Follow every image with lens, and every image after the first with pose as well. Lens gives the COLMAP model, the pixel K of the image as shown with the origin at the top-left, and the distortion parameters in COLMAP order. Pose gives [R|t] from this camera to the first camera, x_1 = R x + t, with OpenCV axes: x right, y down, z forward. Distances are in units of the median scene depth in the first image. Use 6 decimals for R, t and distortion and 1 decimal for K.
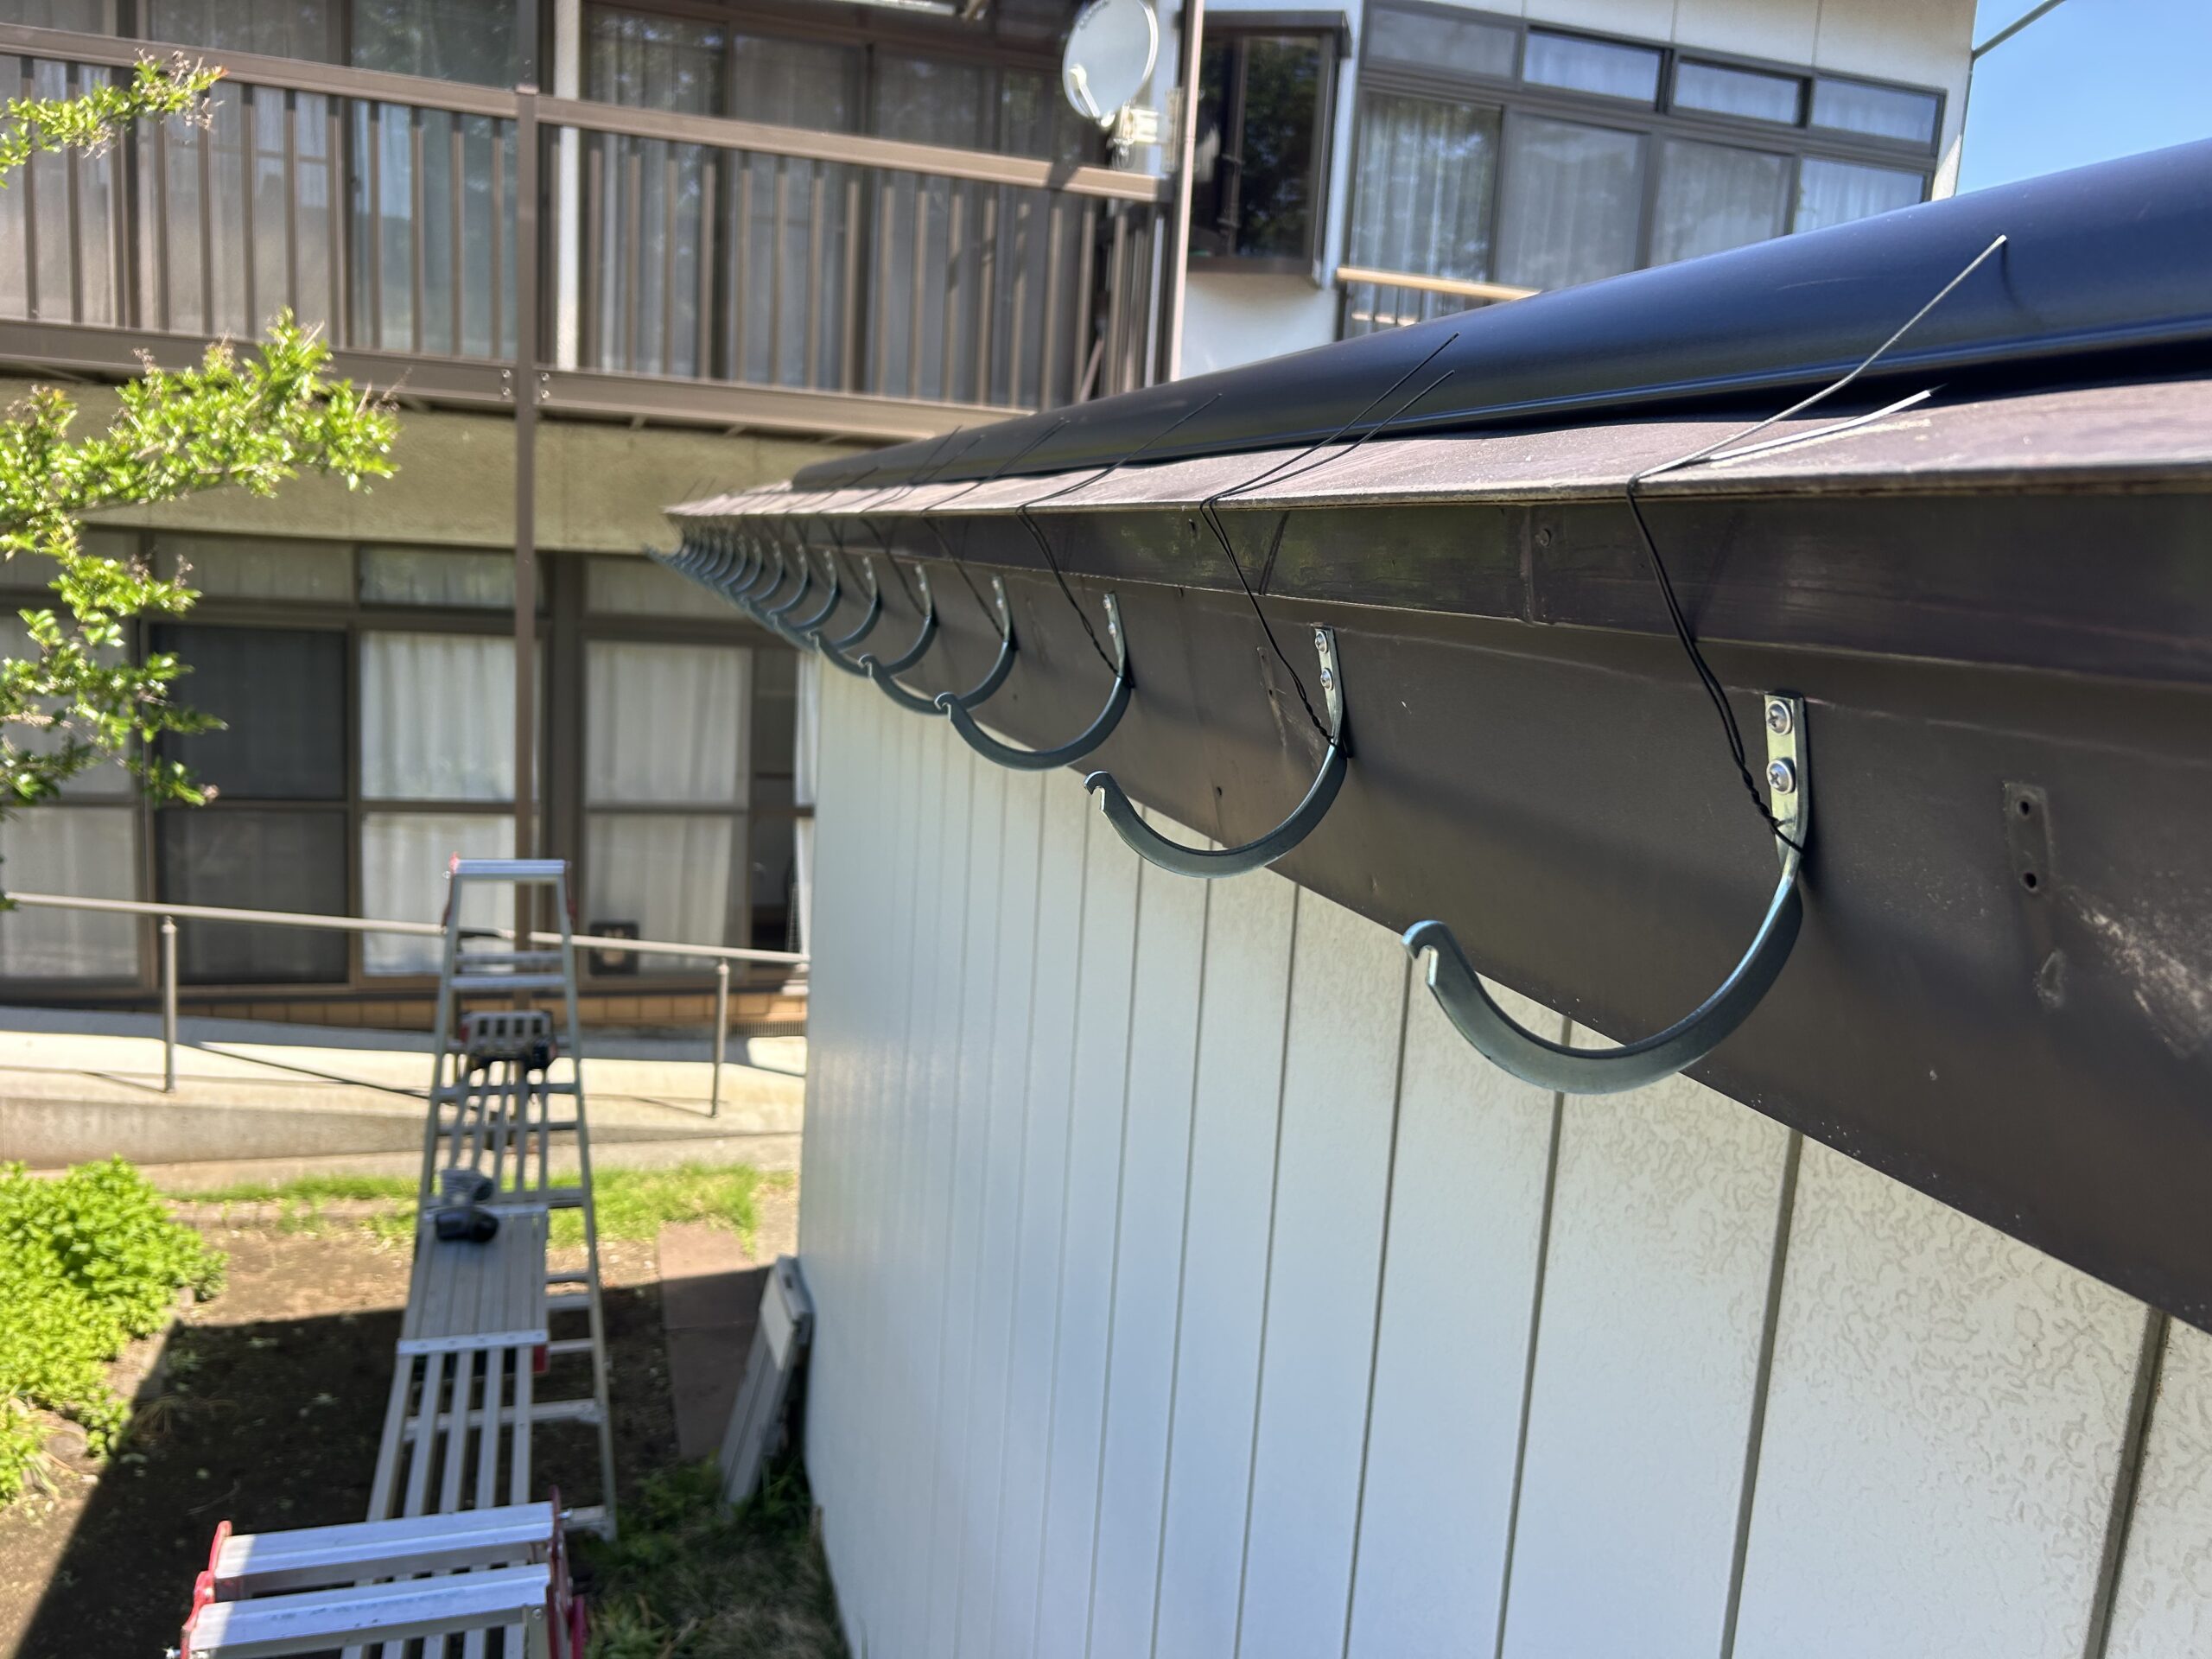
lens RADIAL K [[1677.6, 0, 1096.7], [0, 1677.6, 829.8], [0, 0, 1]] dist [0.018912, -0.036811]
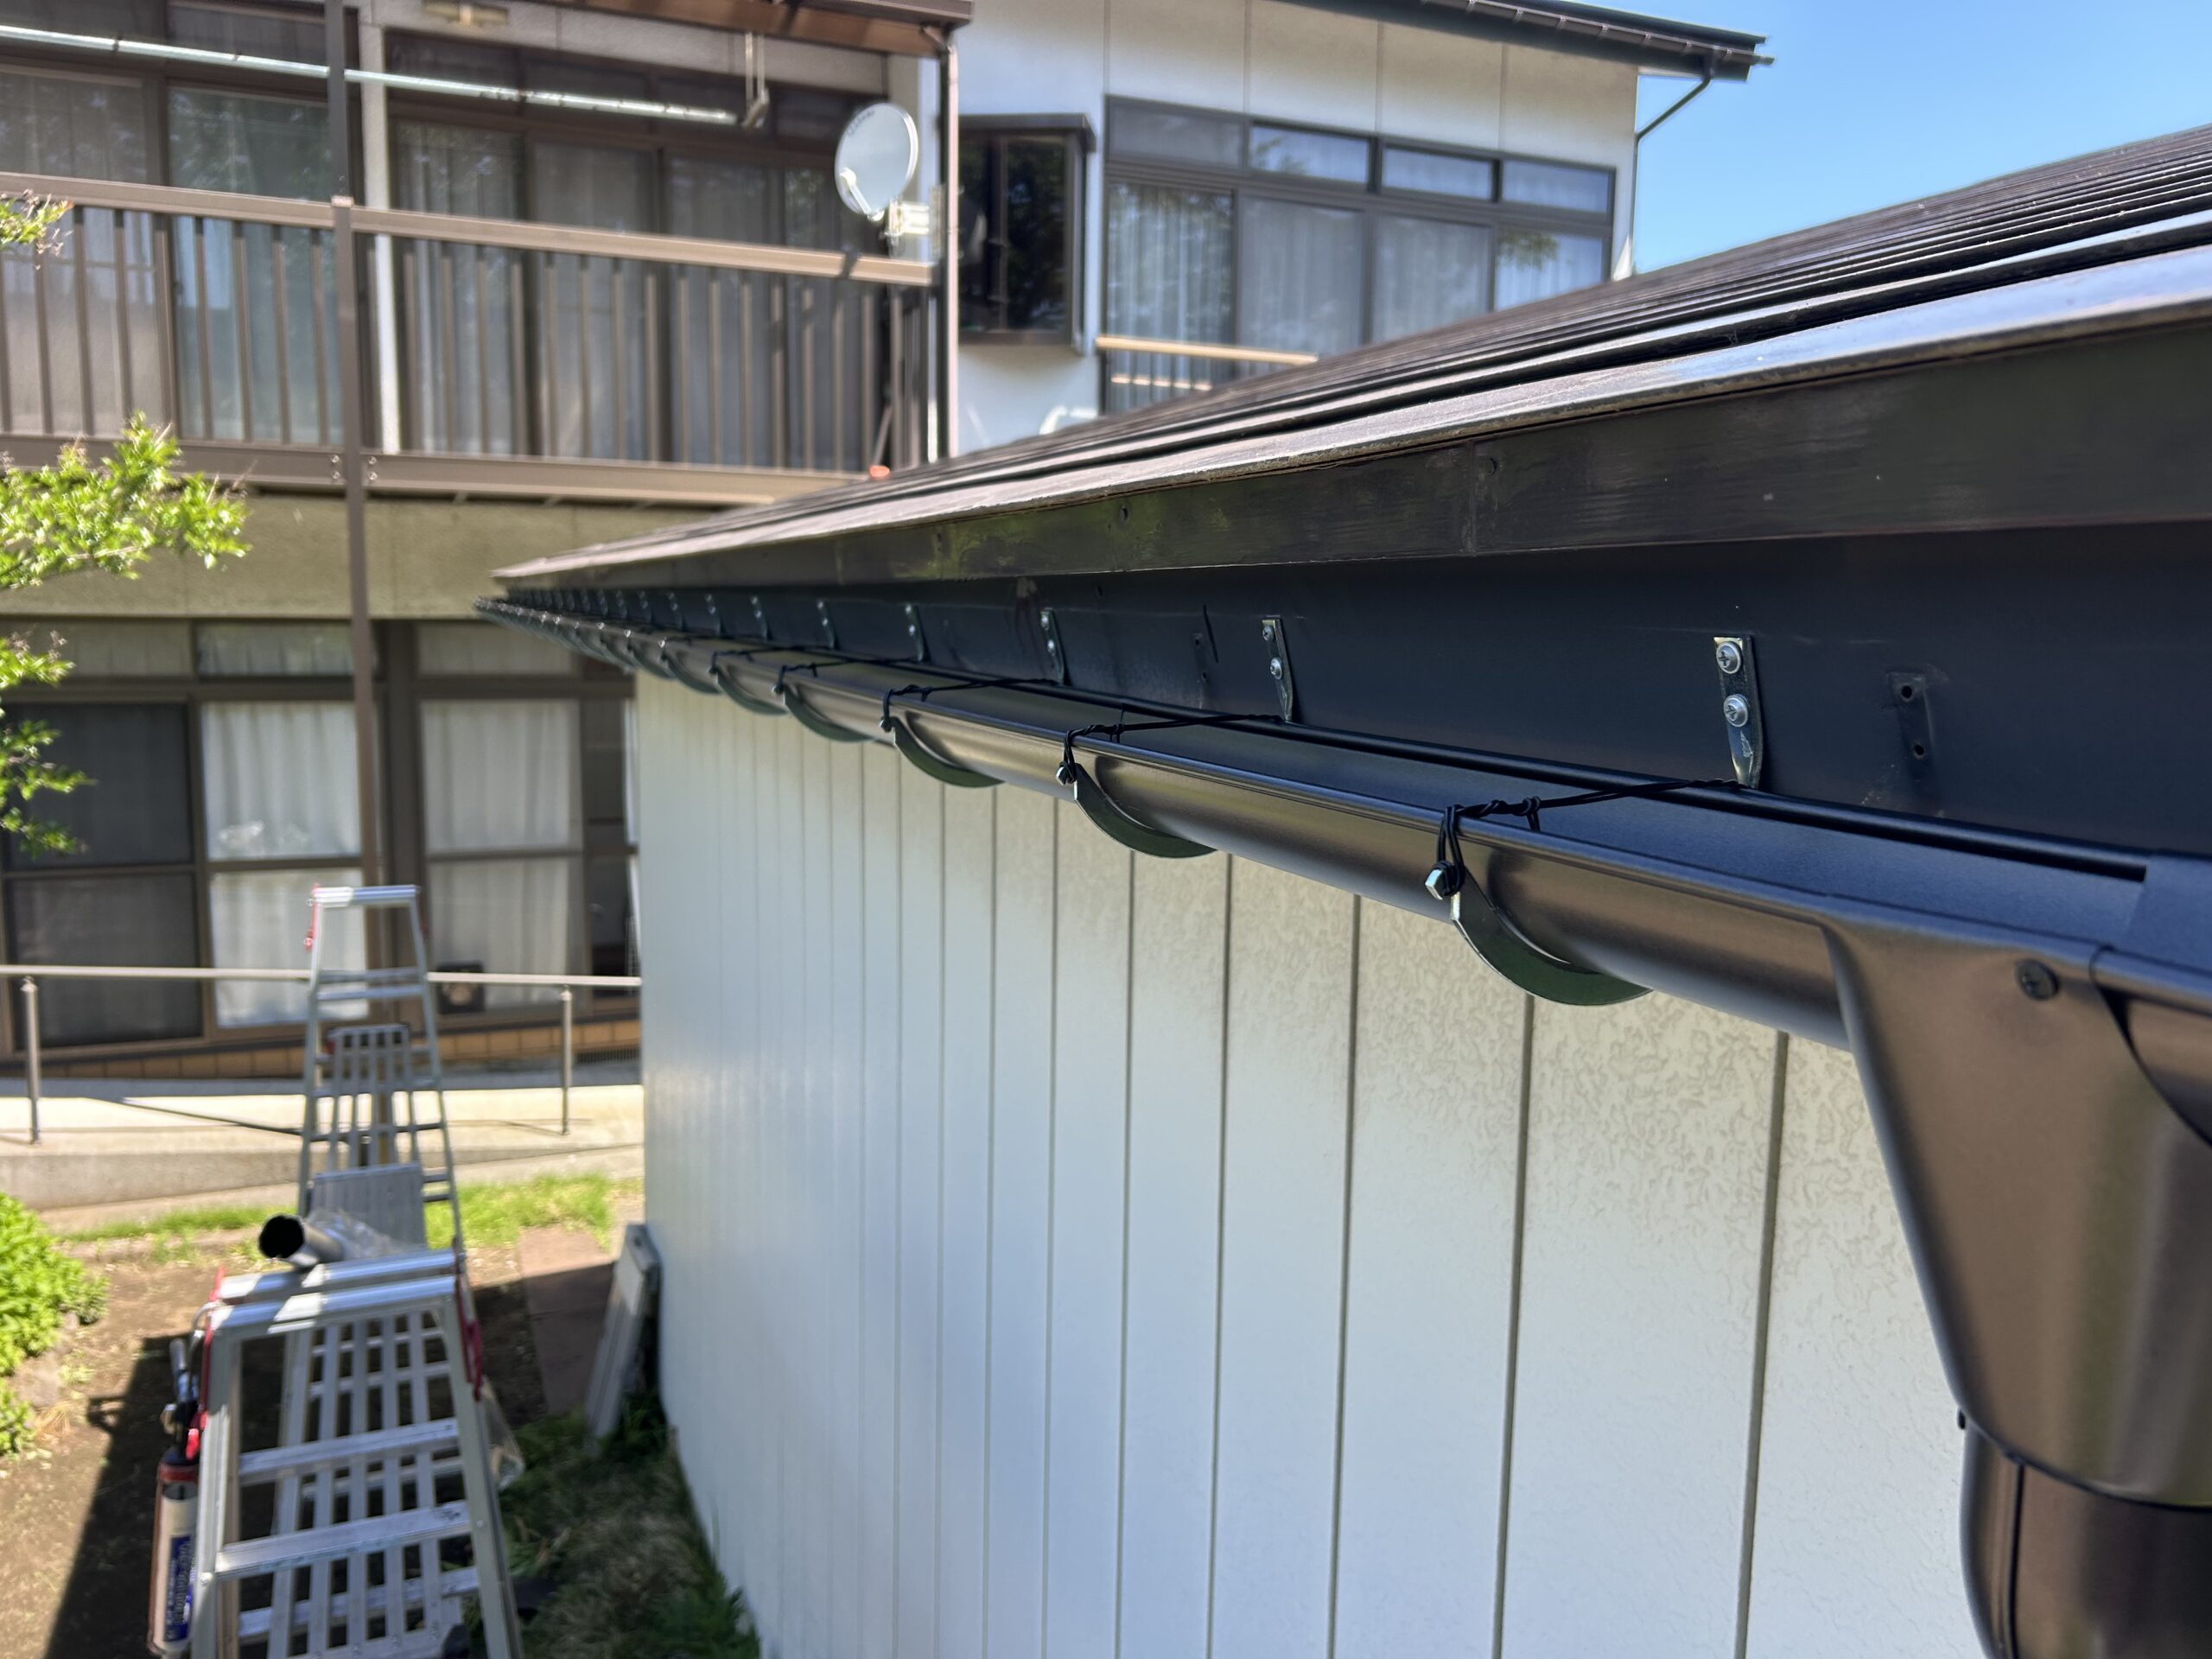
lens RADIAL K [[1677.6, 0, 1118.4], [0, 1677.6, 821.1], [0, 0, 1]] dist [0.018912, -0.036811]
pose [[0.993070, -0.058432, 0.101972, 0.027460], [0.061799, 0.997632, -0.030182, 0.026158], [-0.099967, 0.036275, 0.994329, -0.119416]]
